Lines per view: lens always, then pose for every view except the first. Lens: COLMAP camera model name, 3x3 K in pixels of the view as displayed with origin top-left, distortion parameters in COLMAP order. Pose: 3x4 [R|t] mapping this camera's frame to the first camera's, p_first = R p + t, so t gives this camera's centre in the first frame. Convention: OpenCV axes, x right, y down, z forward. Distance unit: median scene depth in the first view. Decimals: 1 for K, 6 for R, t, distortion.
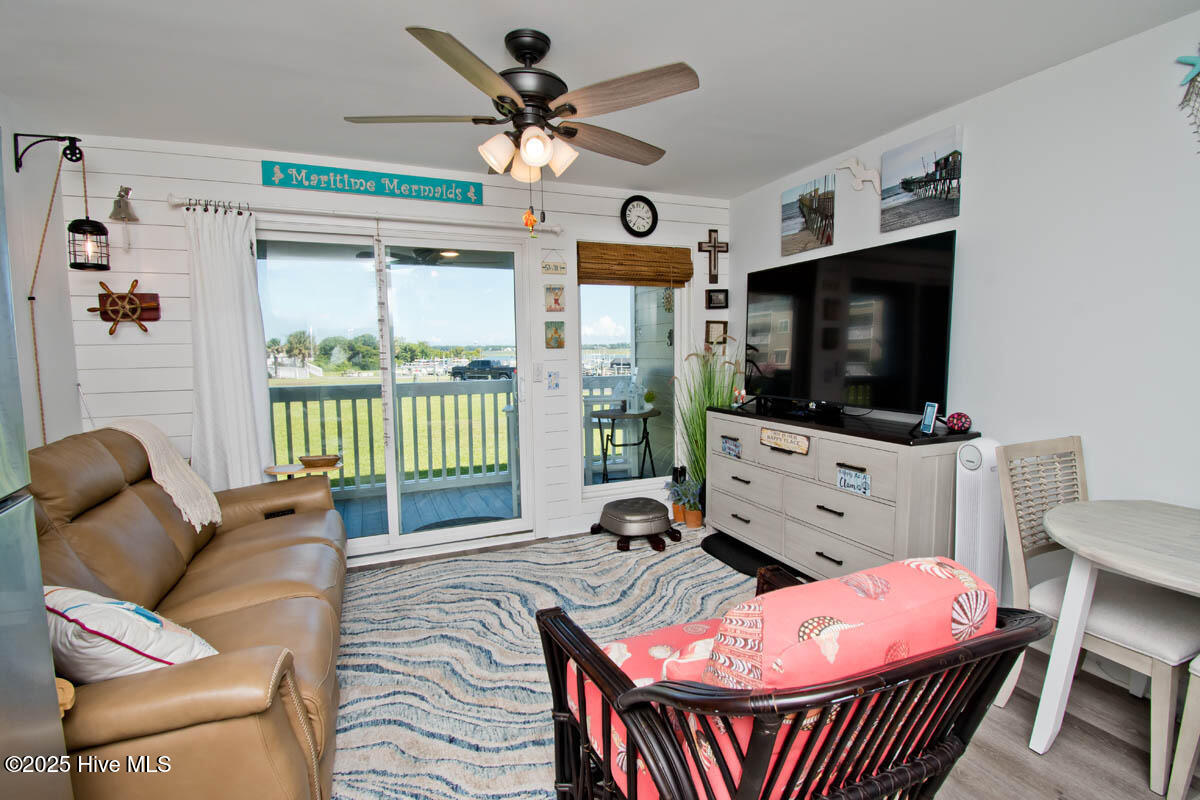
lens RADIAL K [[524.0, 0, 617.3], [0, 524.0, 397.4], [0, 0, 1]] dist [0.015809, -0.023035]
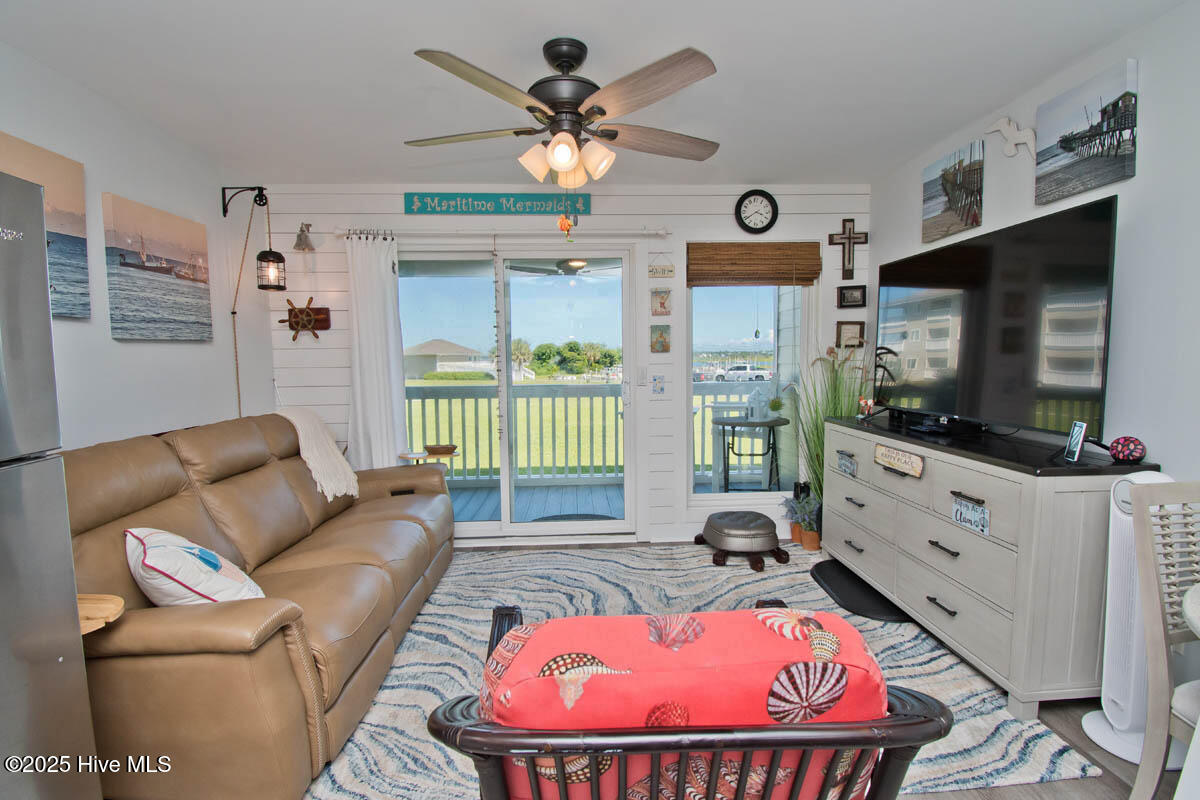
lens RADIAL K [[524.0, 0, 617.3], [0, 524.0, 397.4], [0, 0, 1]] dist [0.015809, -0.023035]
pose [[0.942868, 0.027763, -0.332007, 0.177372], [-0.031144, 0.999503, -0.004864, -0.000633], [0.331707, 0.014926, 0.943264, 0.048778]]
